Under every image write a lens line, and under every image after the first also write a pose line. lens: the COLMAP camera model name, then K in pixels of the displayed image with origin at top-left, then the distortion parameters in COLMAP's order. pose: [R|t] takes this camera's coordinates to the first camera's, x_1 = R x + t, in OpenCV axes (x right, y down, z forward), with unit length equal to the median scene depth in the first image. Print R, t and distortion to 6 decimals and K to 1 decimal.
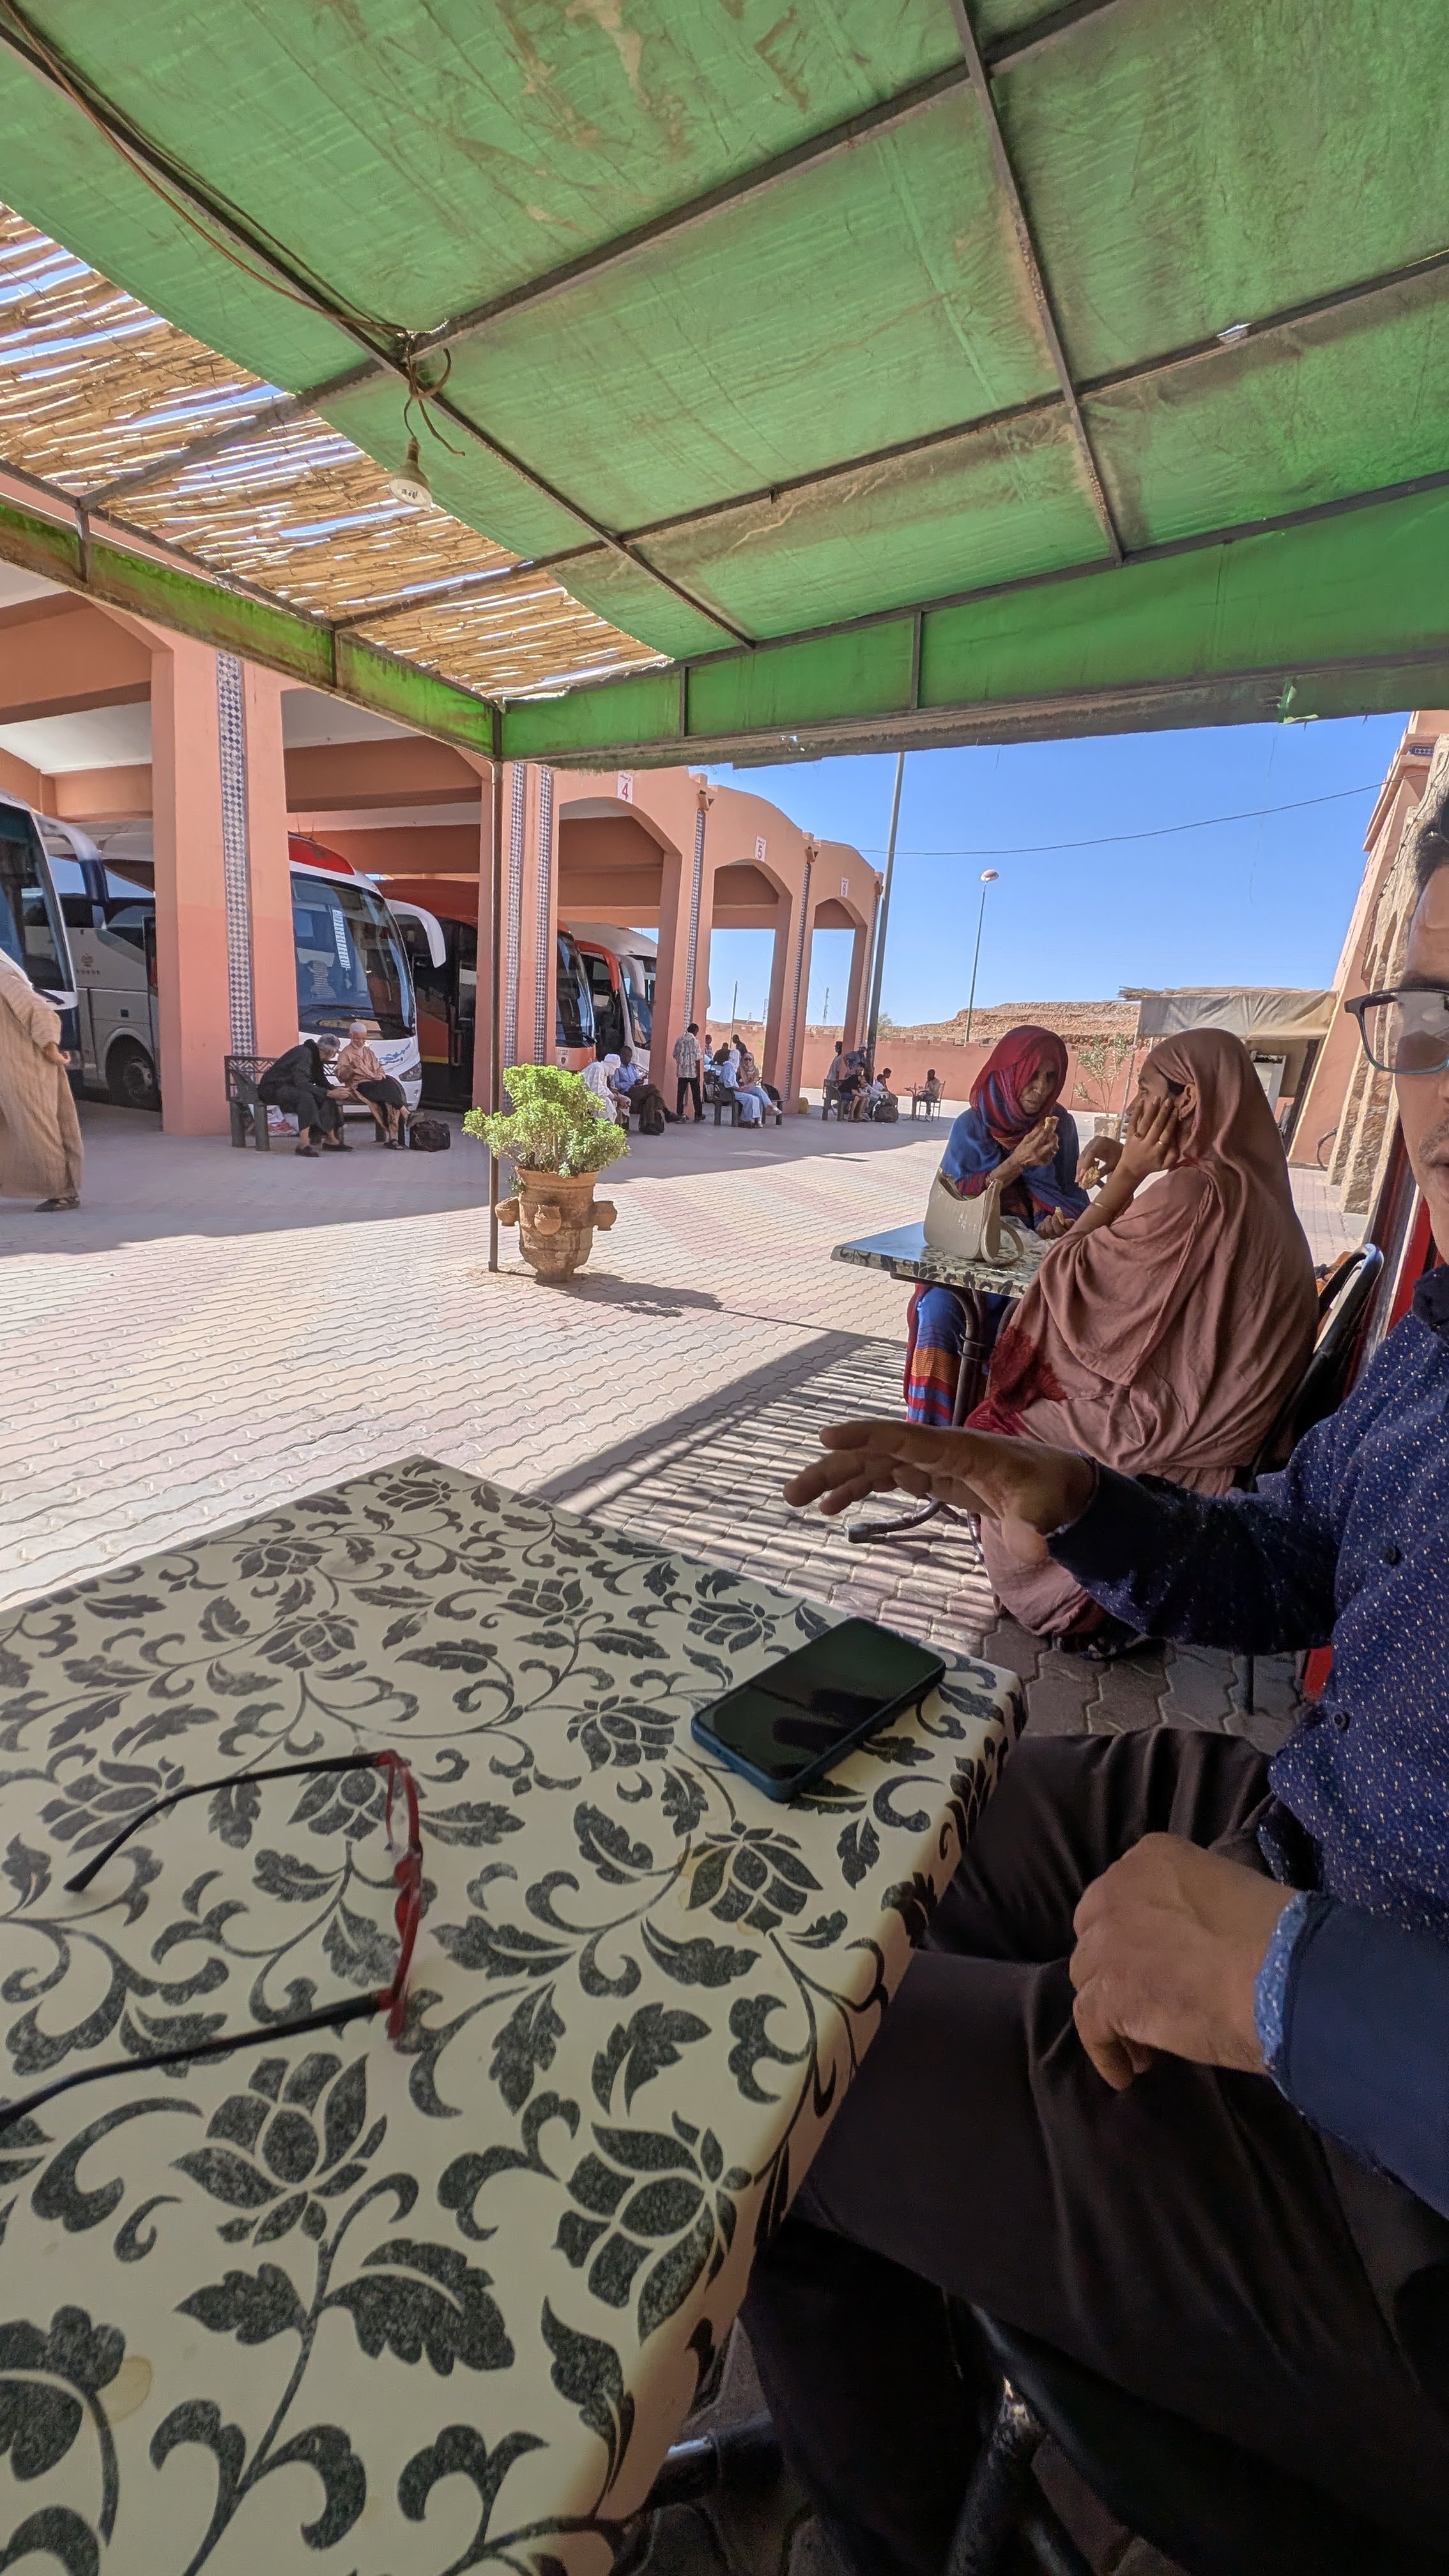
lens RADIAL K [[982.9, 0, 743.8], [0, 982.9, 1258.0], [0, 0, 1]] dist [0.011777, 0.000144]
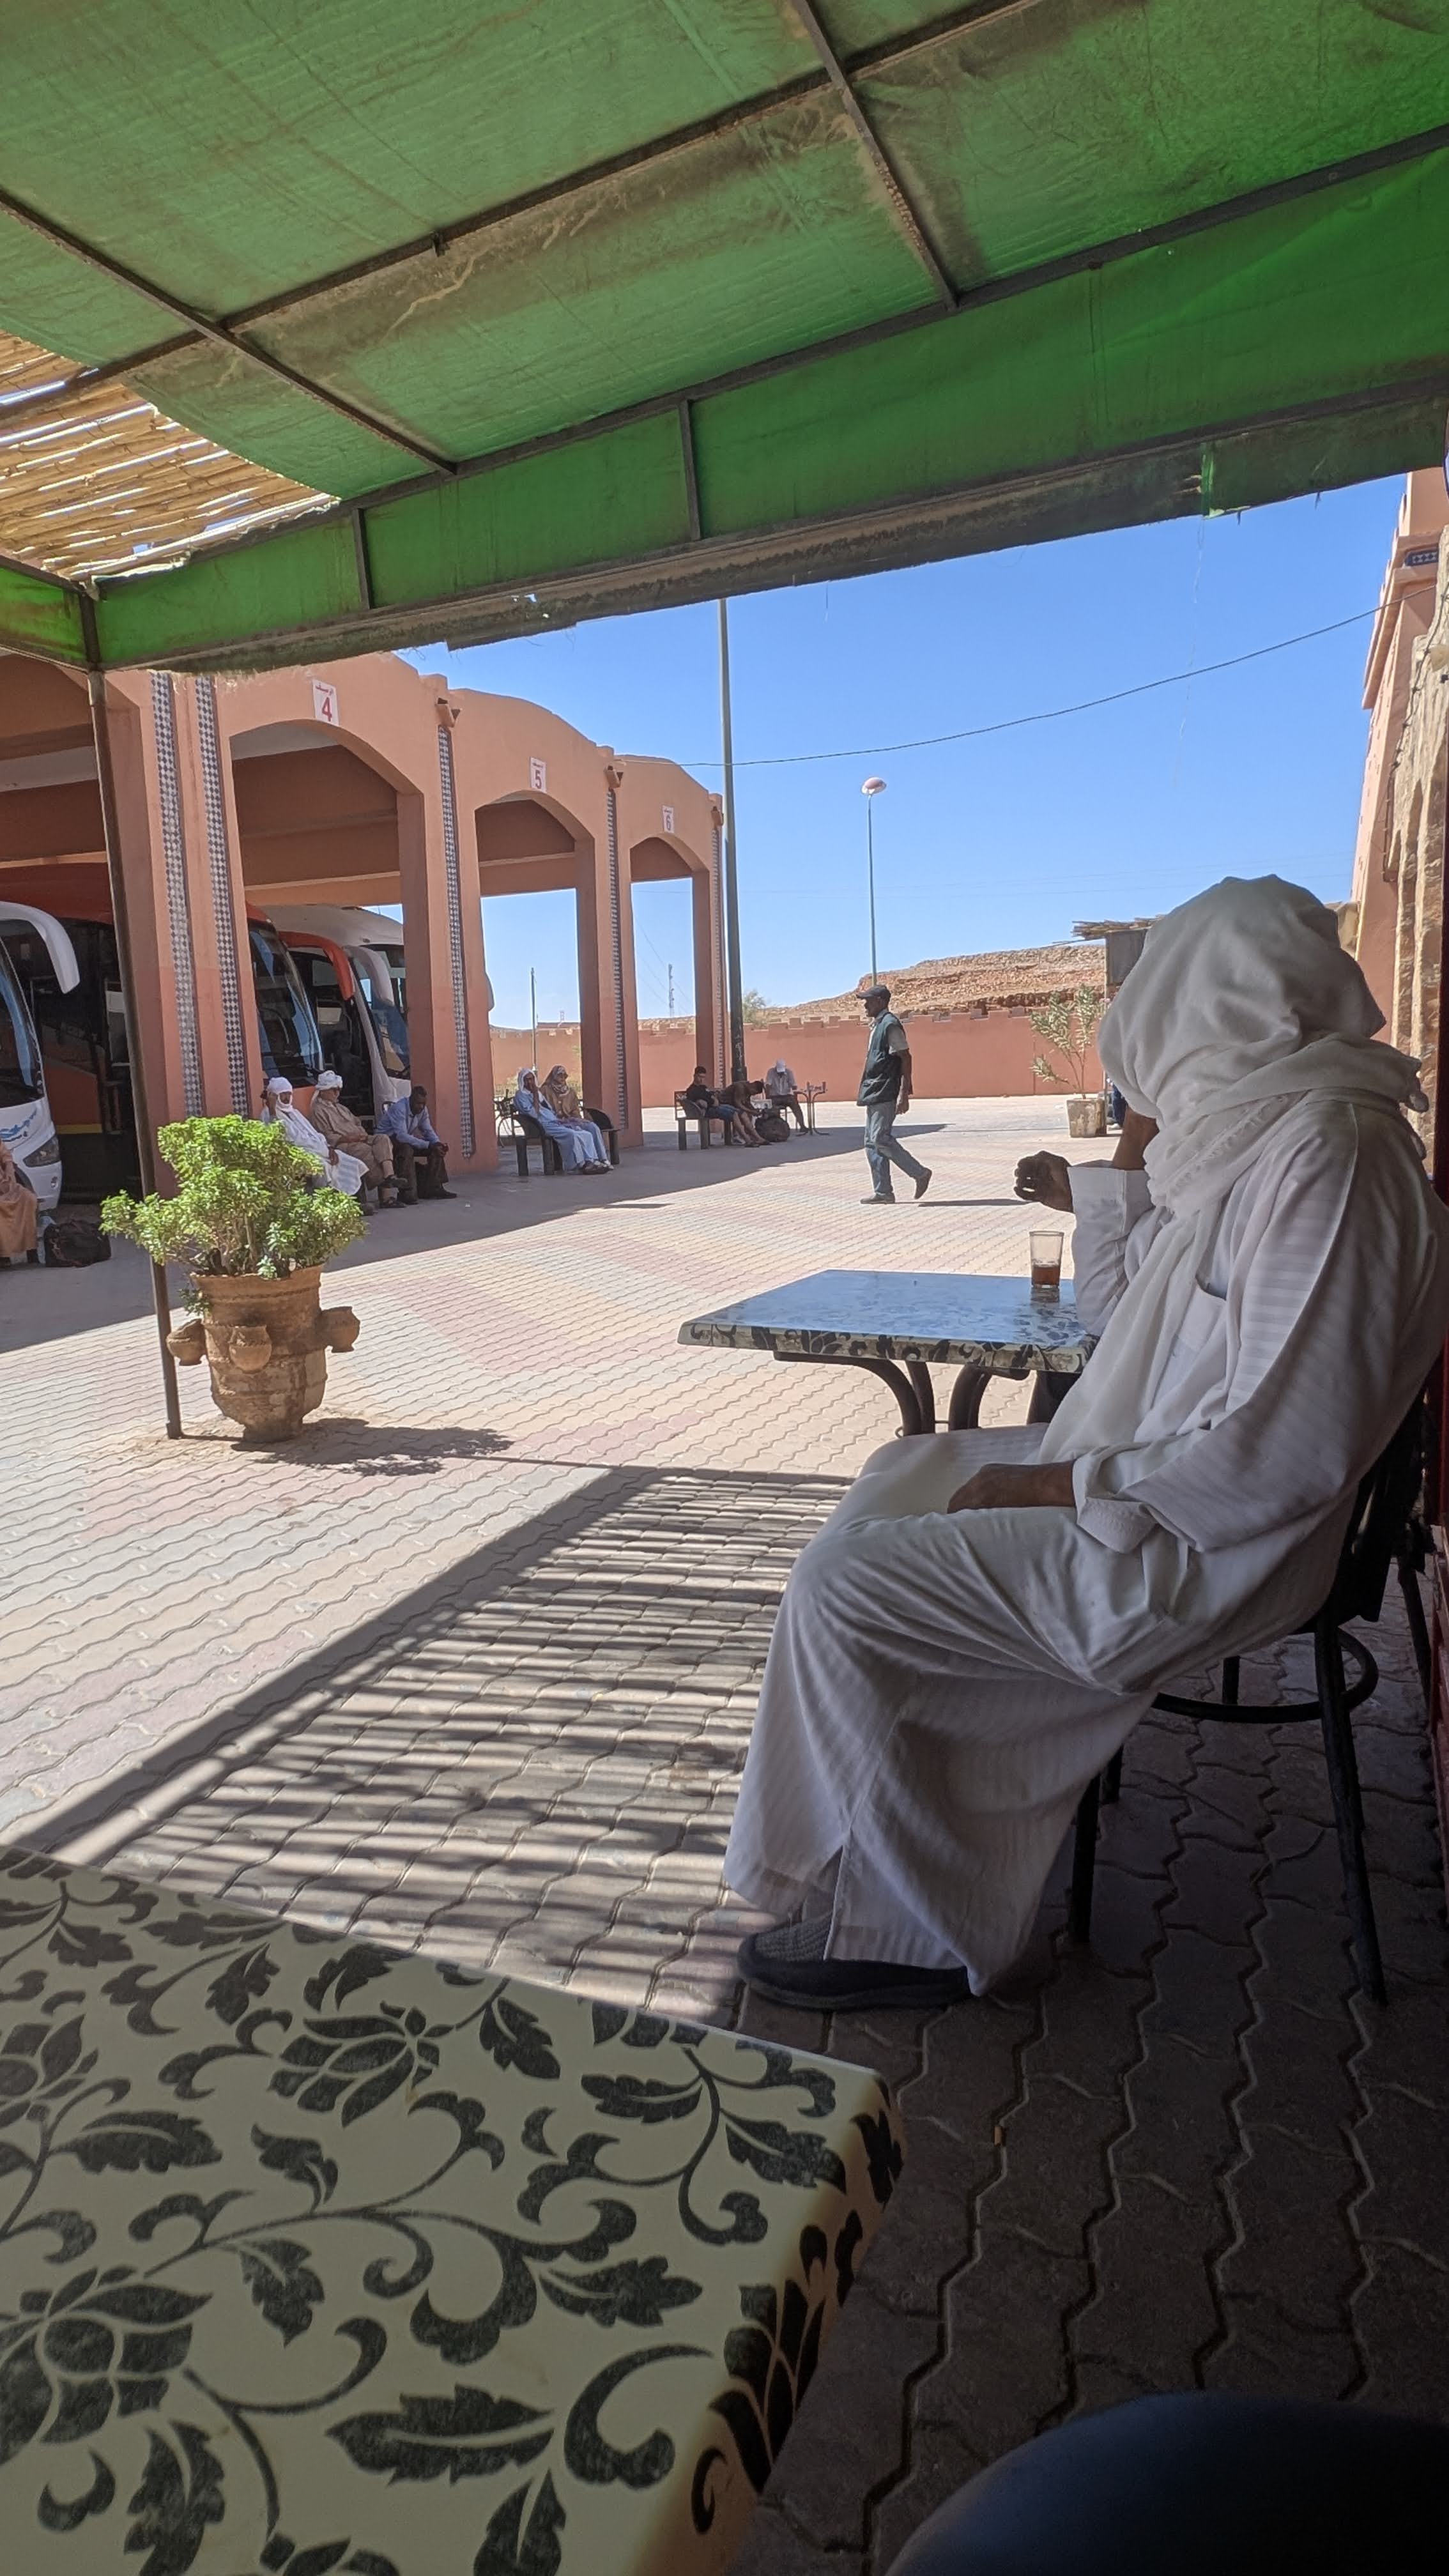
lens RADIAL K [[1424.9, 0, 698.9], [0, 1424.9, 1275.0], [0, 0, 1]] dist [0.034055, -0.021569]
pose [[0.989470, -0.124920, 0.073104, 0.072612], [0.128954, 0.990216, -0.053323, 0.004290], [-0.065728, 0.062188, 0.995898, 0.073595]]
